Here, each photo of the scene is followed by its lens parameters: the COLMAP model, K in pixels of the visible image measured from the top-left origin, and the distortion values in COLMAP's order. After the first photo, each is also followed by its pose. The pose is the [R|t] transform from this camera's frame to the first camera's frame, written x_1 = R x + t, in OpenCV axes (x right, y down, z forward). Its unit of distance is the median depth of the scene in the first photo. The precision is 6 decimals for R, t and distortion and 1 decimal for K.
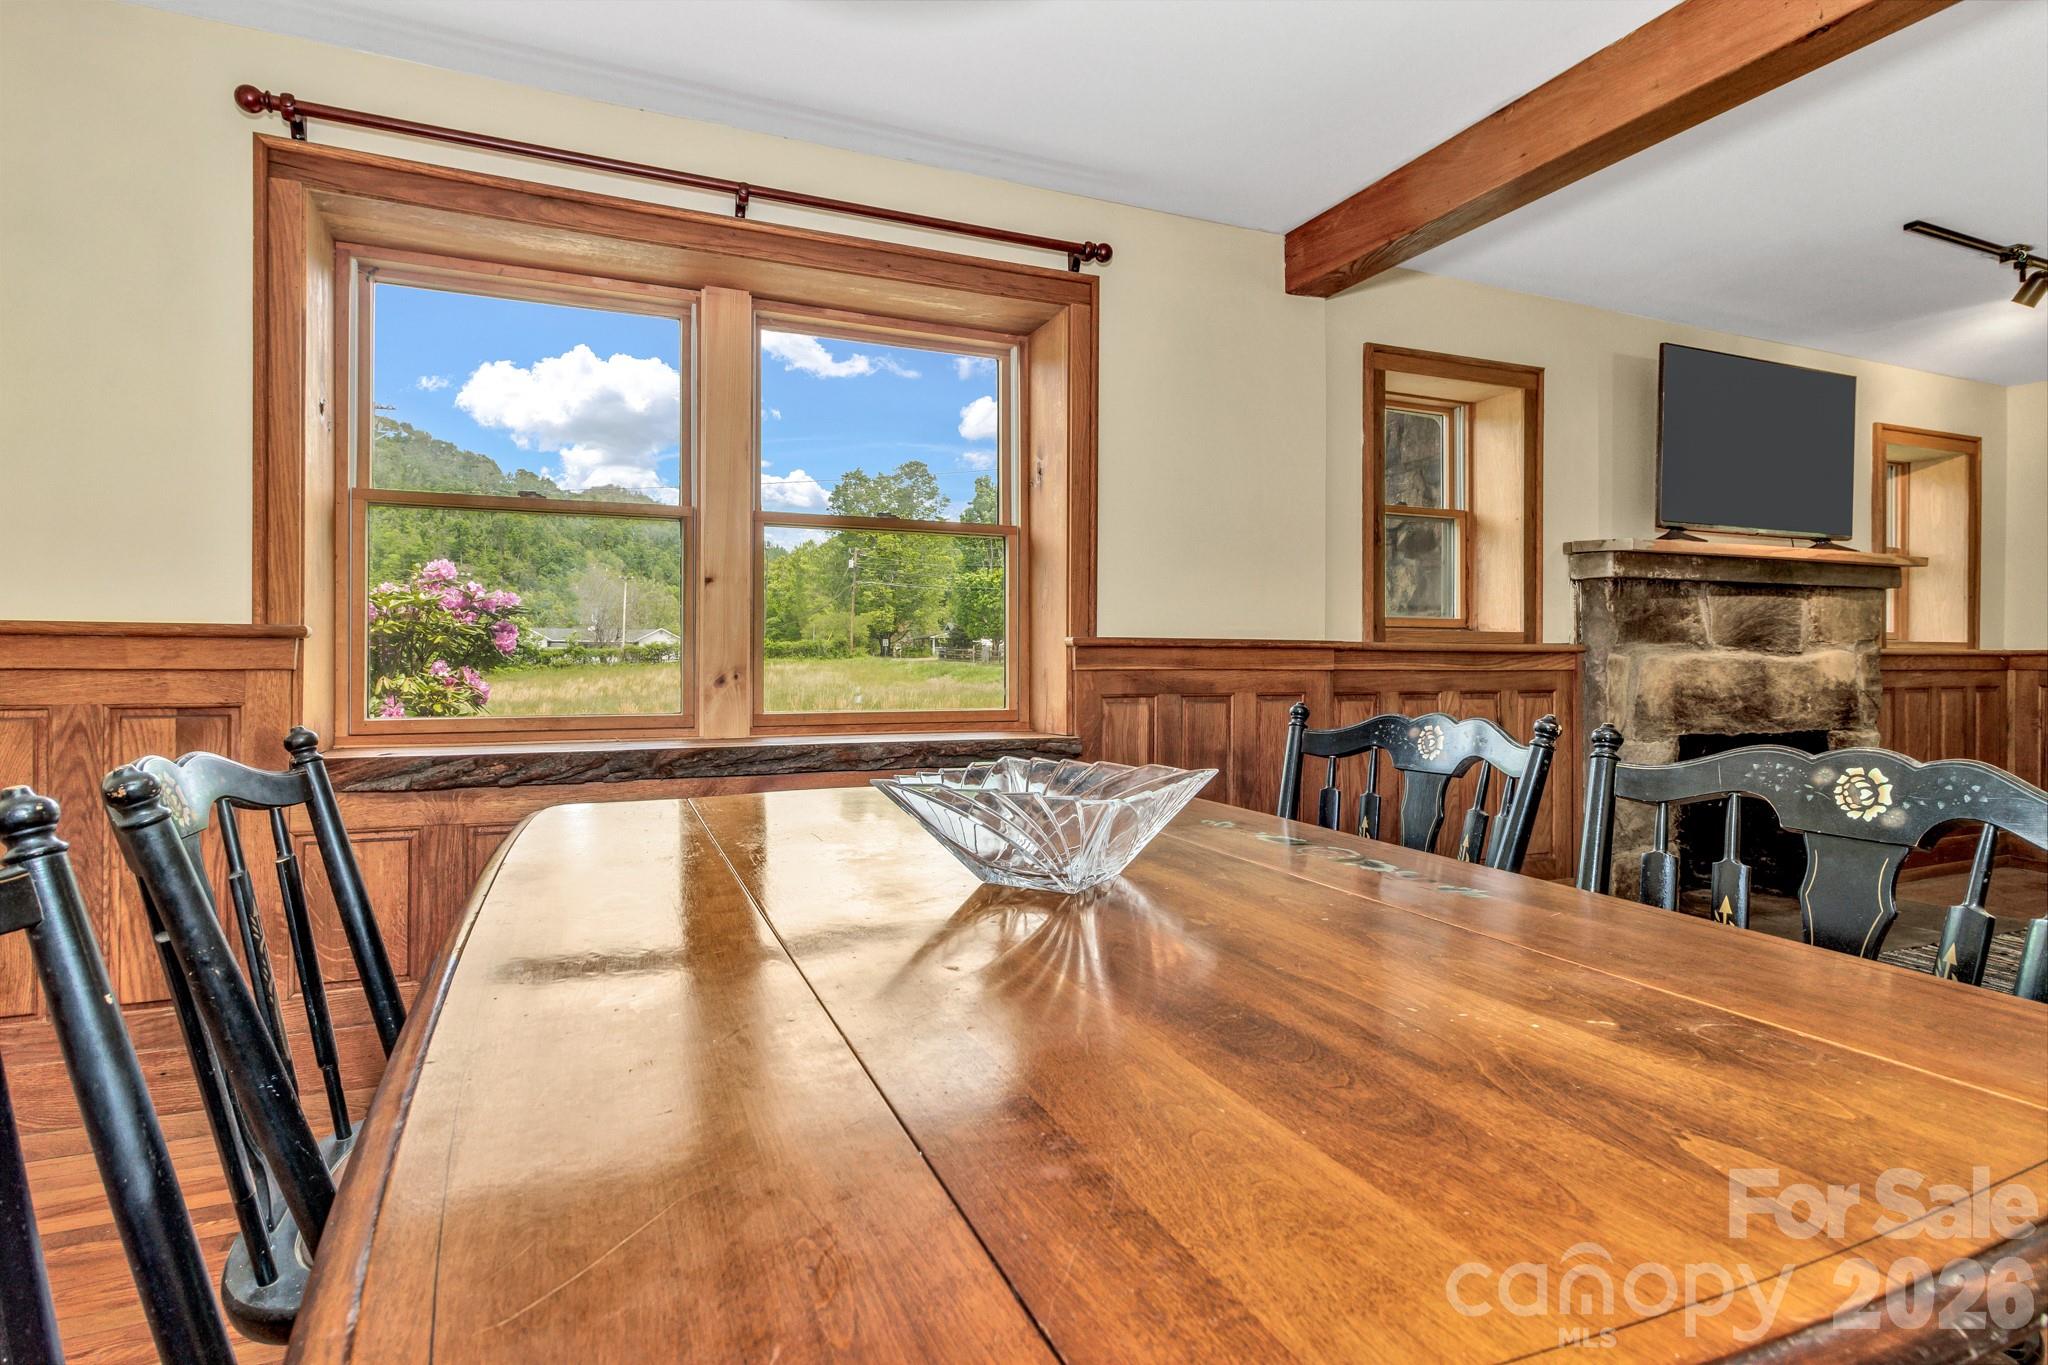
lens RADIAL K [[1057.6, 0, 1031.5], [0, 1057.6, 661.7], [0, 0, 1]] dist [0.002213, 0.000367]
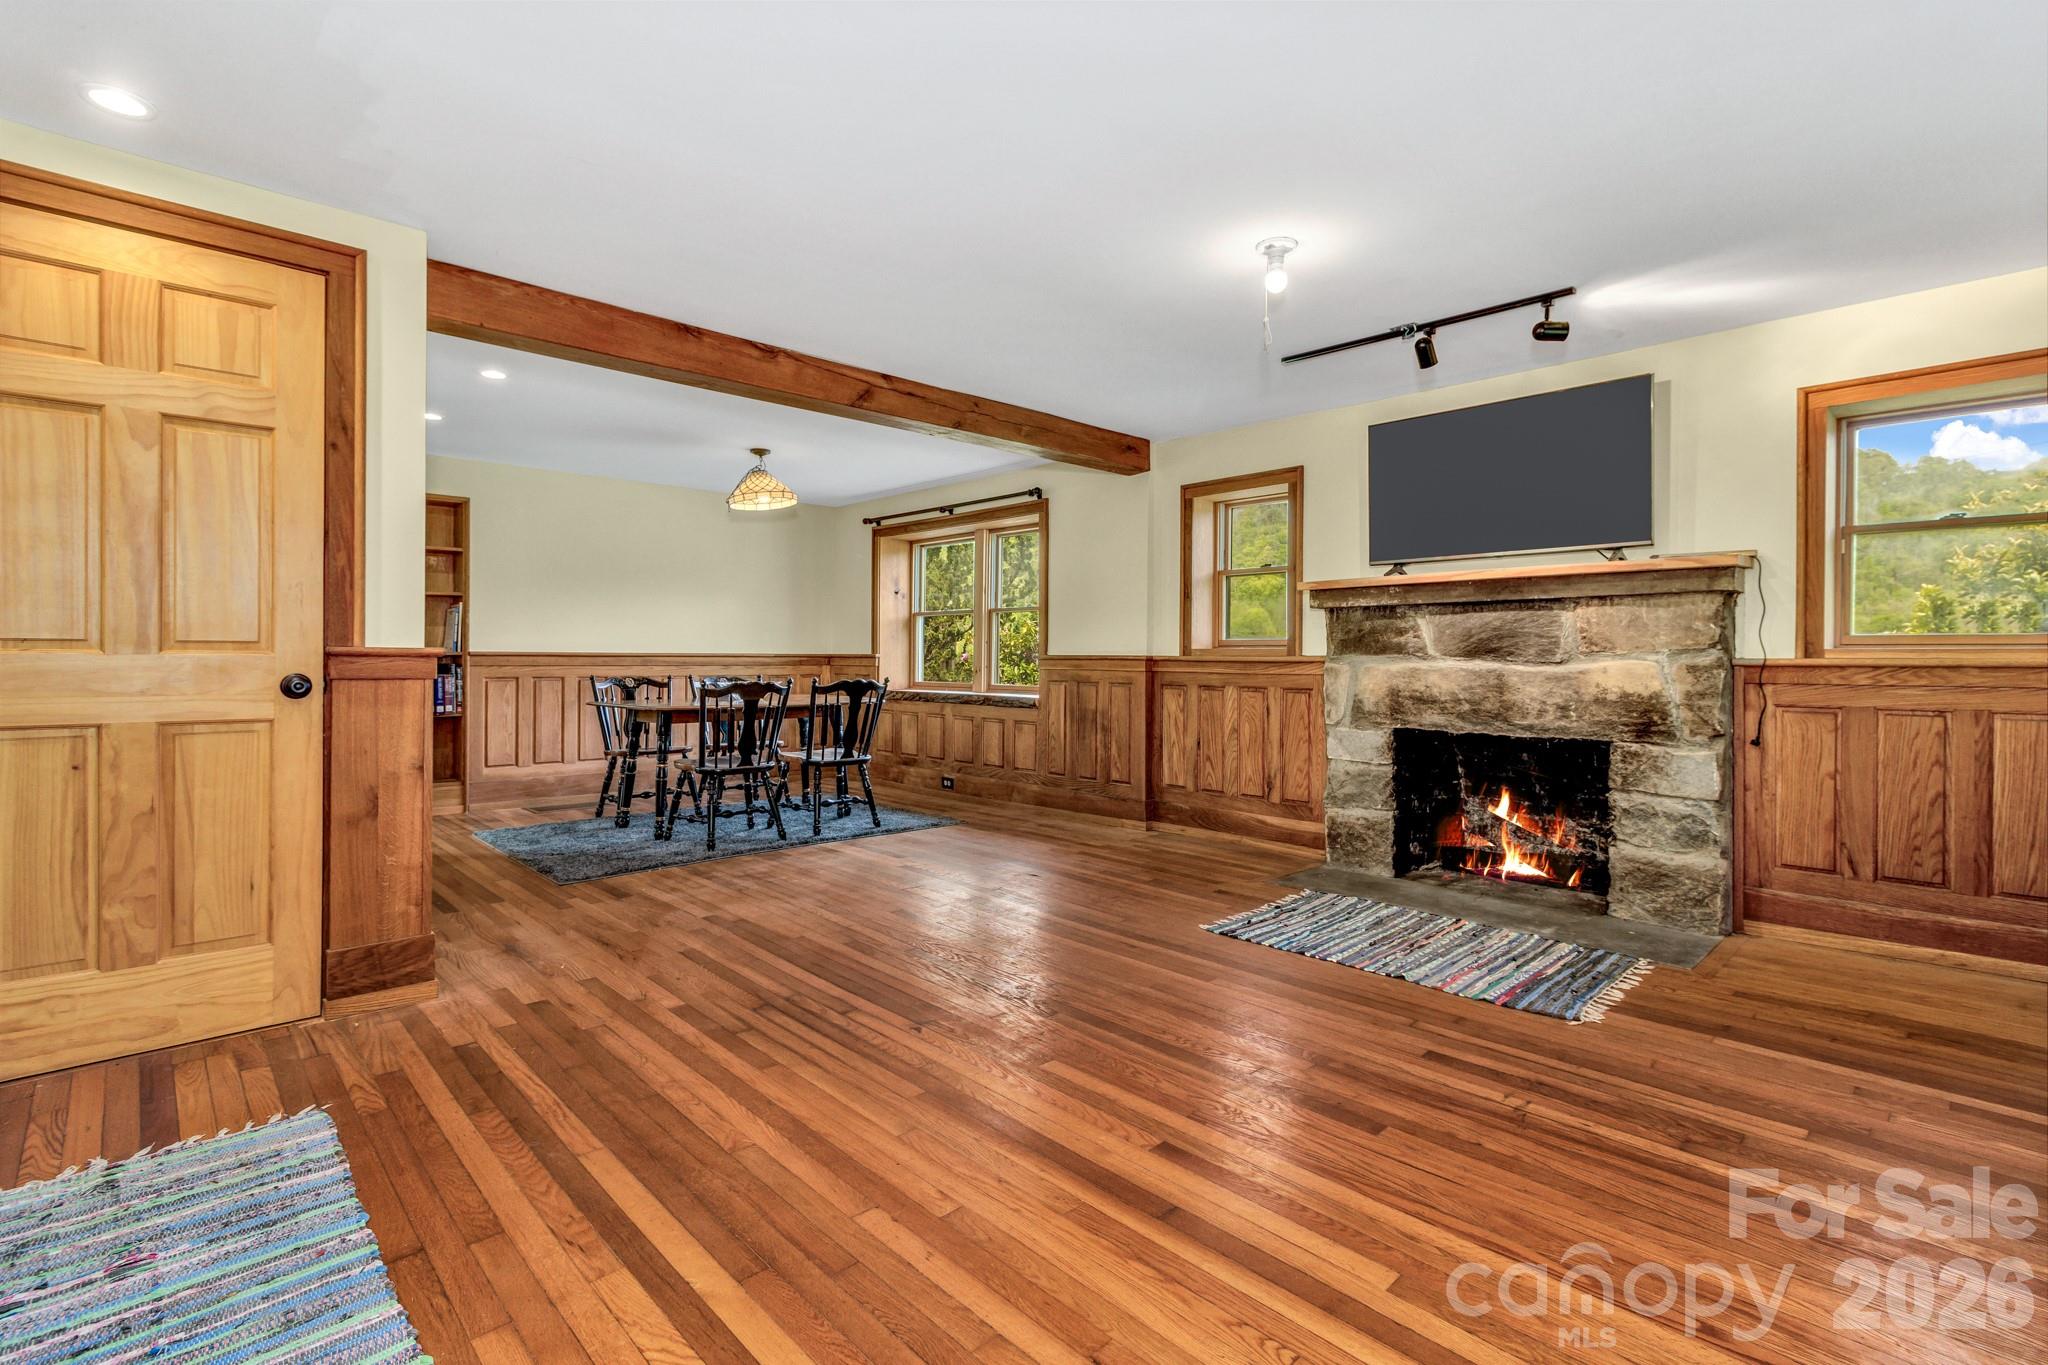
lens RADIAL K [[943.3, 0, 1028.6], [0, 943.3, 657.3], [0, 0, 1]] dist [0.001195, 0.000560]
pose [[0.343297, -0.002604, -0.939223, 1.546058], [-0.007760, 0.999954, -0.005609, -0.004932], [0.939195, 0.009213, 0.343261, 0.206126]]
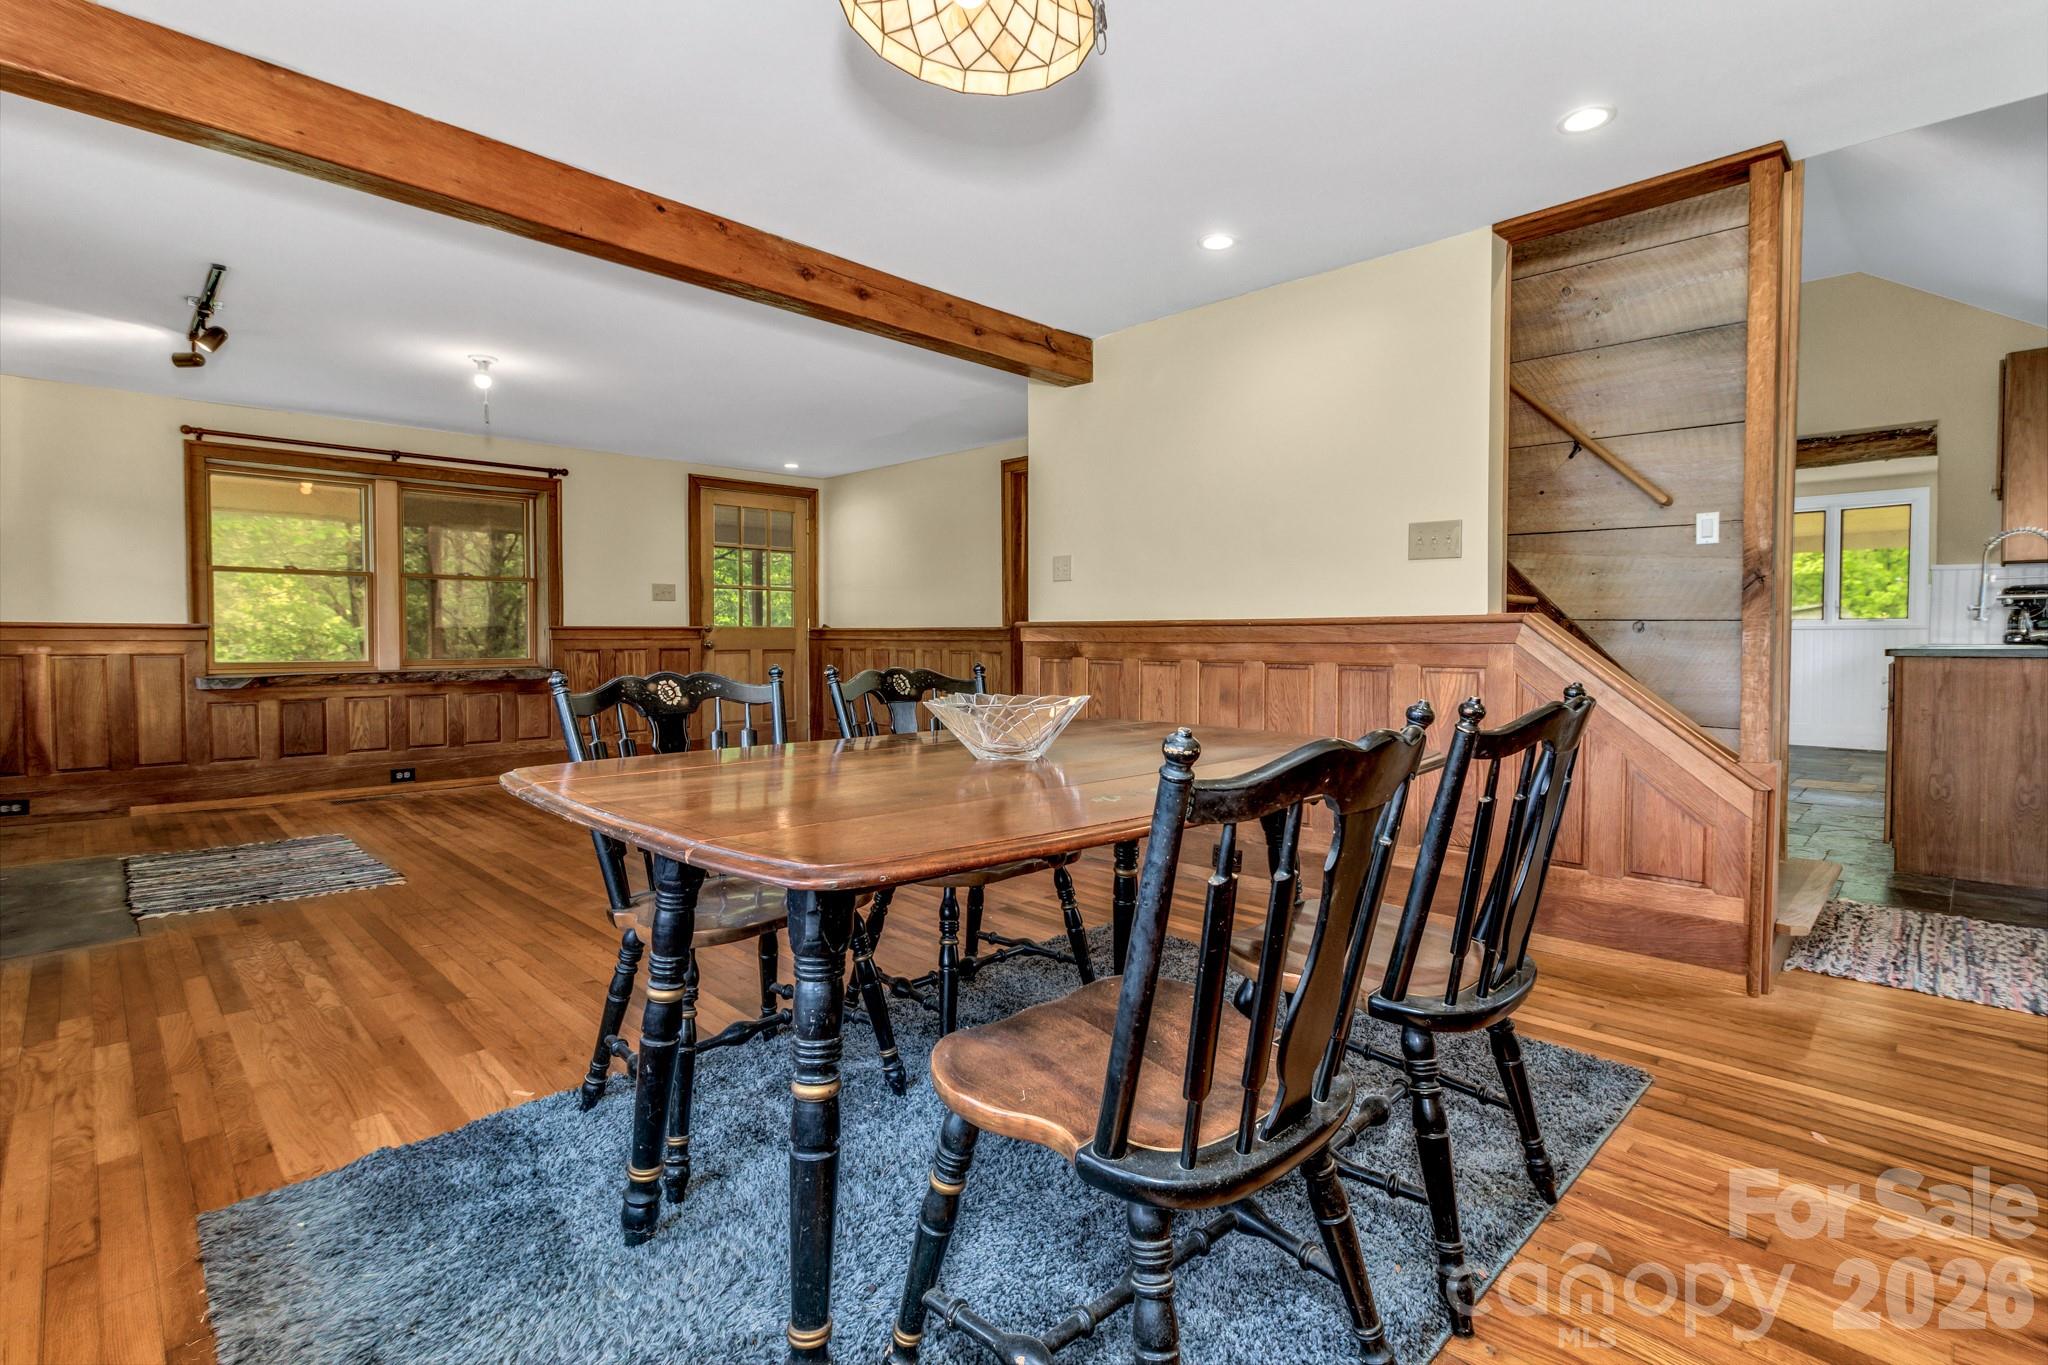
lens RADIAL K [[943.3, 0, 1028.6], [0, 943.3, 657.3], [0, 0, 1]] dist [0.001195, 0.000560]
pose [[-0.367186, -0.025493, 0.929798, -0.408504], [0.000925, 0.999614, 0.027772, -0.001706], [-0.930147, 0.011057, -0.367021, 0.449635]]
